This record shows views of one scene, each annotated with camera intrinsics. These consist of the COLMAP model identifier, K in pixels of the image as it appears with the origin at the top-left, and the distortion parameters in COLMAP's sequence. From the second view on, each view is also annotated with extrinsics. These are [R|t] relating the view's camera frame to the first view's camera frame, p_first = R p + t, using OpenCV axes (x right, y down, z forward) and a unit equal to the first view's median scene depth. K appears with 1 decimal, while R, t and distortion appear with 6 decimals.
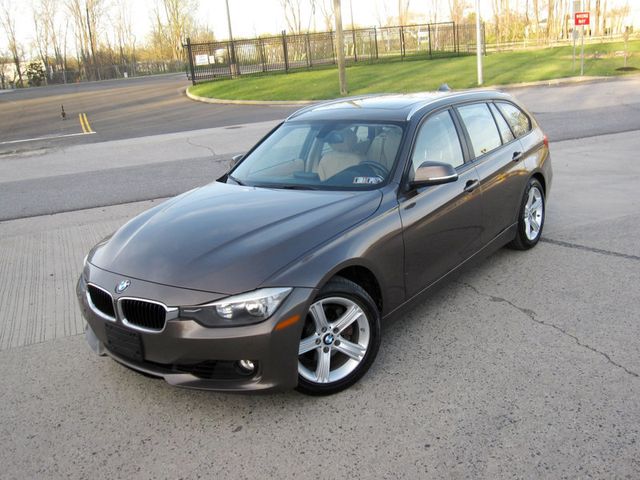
lens RADIAL K [[643.3, 0, 321.6], [0, 643.3, 239.3], [0, 0, 1]] dist [-0.057542, 0.000000]
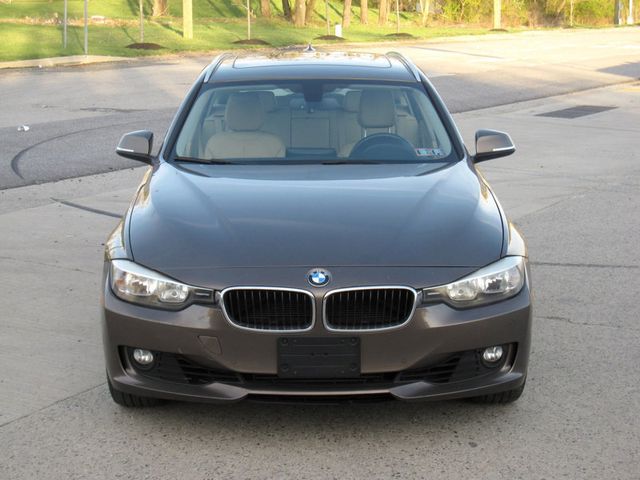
lens RADIAL K [[1300.9, 0, 320.0], [0, 1300.9, 238.9], [0, 0, 1]] dist [-0.146606, 0.000000]
pose [[0.769703, -0.033799, 0.637506, -0.157248], [0.104948, 0.991711, -0.074132, 0.017493], [-0.629716, 0.123965, 0.766870, -0.017721]]
